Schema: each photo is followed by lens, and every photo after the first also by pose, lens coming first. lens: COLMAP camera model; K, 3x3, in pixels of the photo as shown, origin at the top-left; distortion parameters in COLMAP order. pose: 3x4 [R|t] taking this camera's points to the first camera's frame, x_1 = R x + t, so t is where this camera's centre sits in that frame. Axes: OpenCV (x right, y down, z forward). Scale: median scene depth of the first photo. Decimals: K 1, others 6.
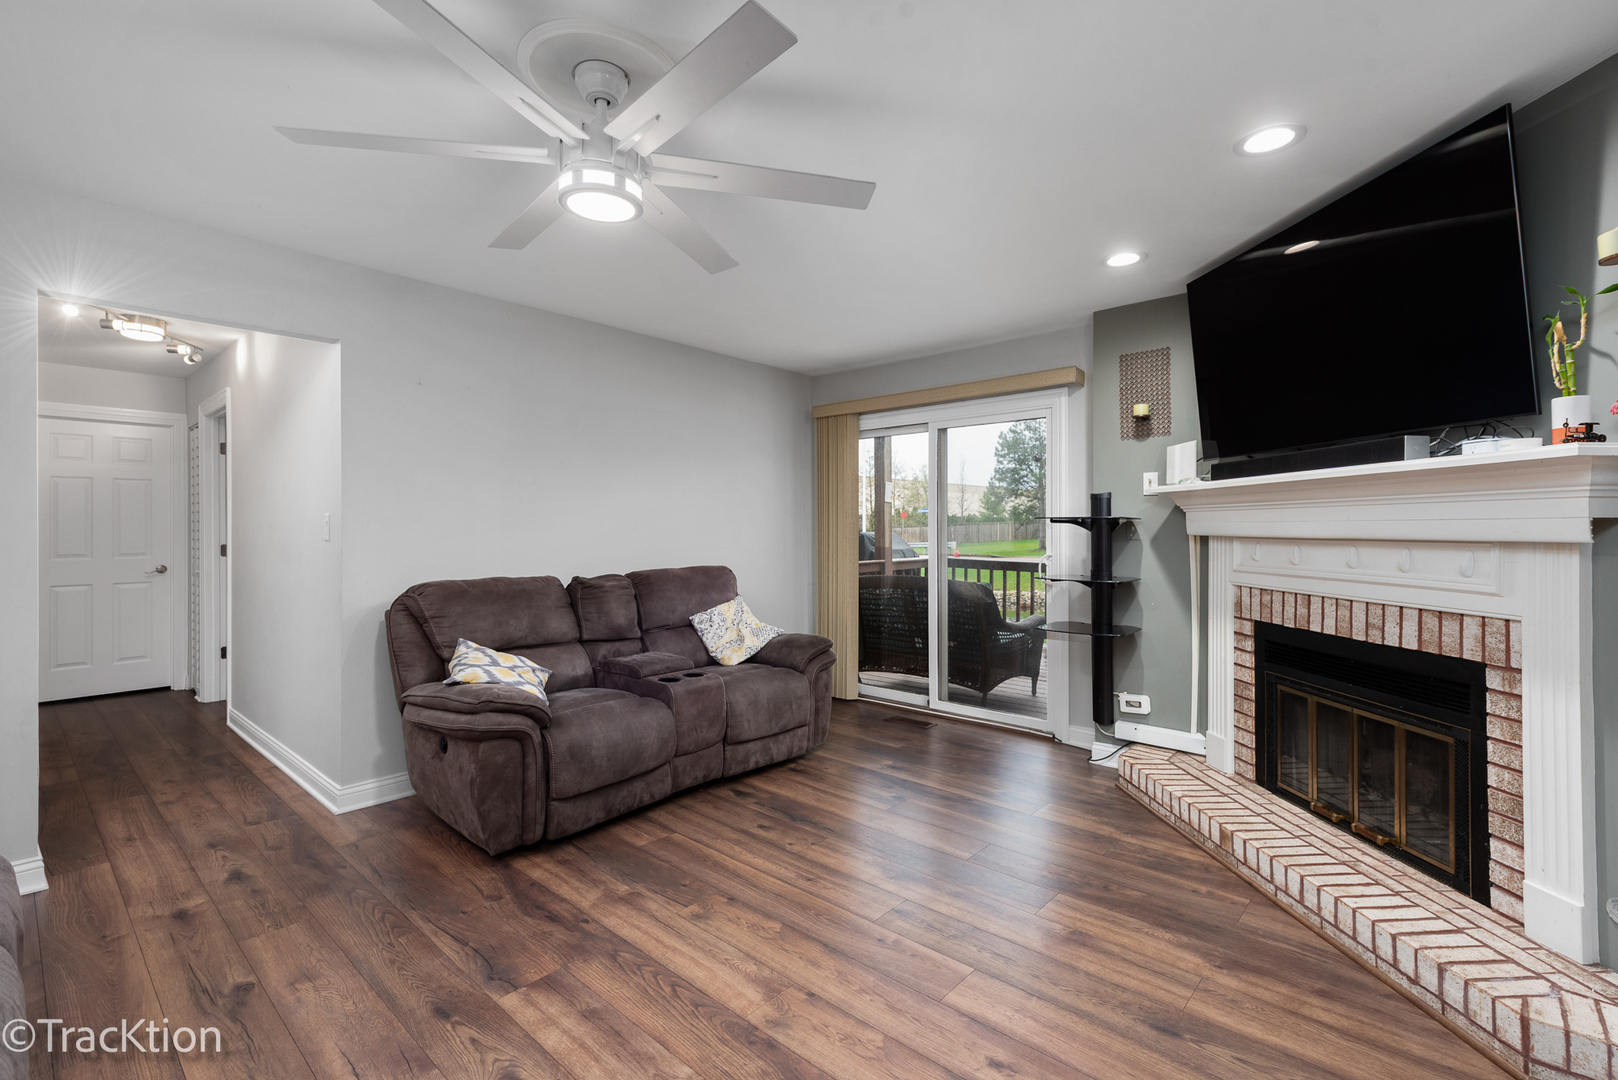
lens RADIAL K [[721.8, 0, 816.5], [0, 721.8, 522.4], [0, 0, 1]] dist [0.001883, -0.000244]
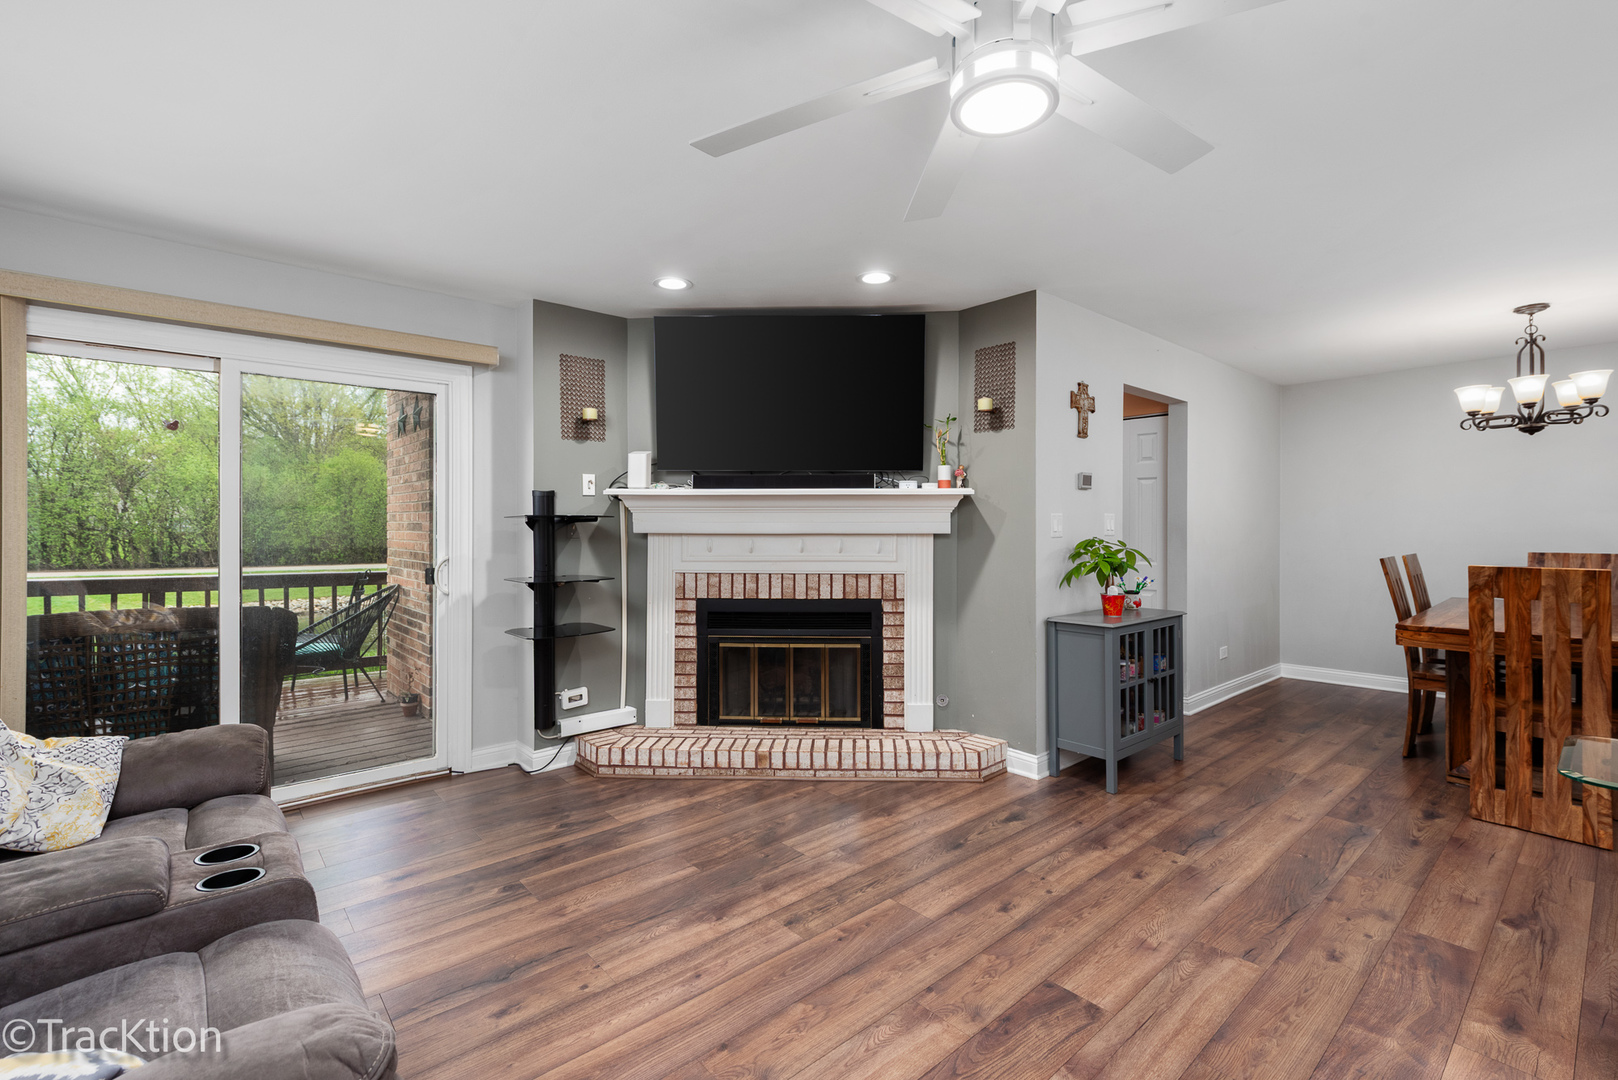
lens RADIAL K [[719.6, 0, 809.0], [0, 719.6, 527.7], [0, 0, 1]] dist [0.023502, -0.011070]
pose [[0.118048, -0.000659, 0.993008, -0.920320], [-0.008203, 0.999965, 0.001639, 0.008142], [-0.992974, -0.008339, 0.118039, 0.938797]]
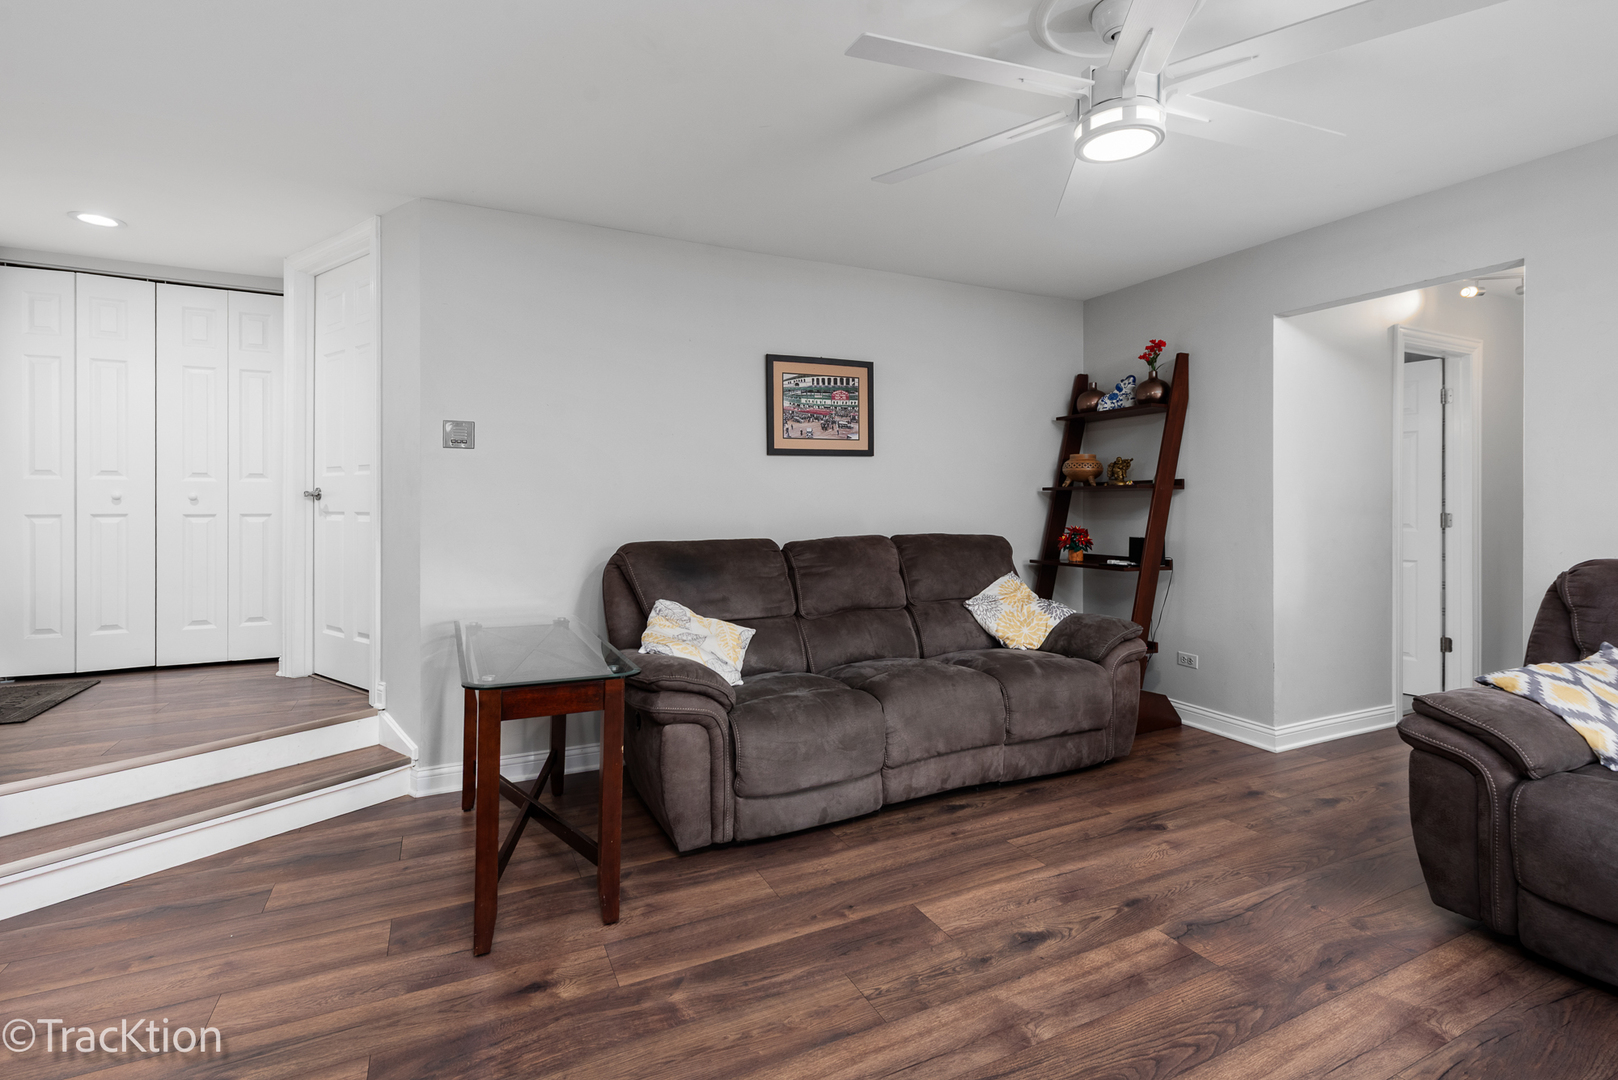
lens RADIAL K [[730.3, 0, 814.8], [0, 730.3, 513.1], [0, 0, 1]] dist [0.024142, -0.017189]
pose [[-0.367886, 0.016993, -0.929716, 0.659856], [0.004714, 0.999854, 0.016410, 0.029292], [0.929859, 0.001655, -0.367912, 0.838257]]
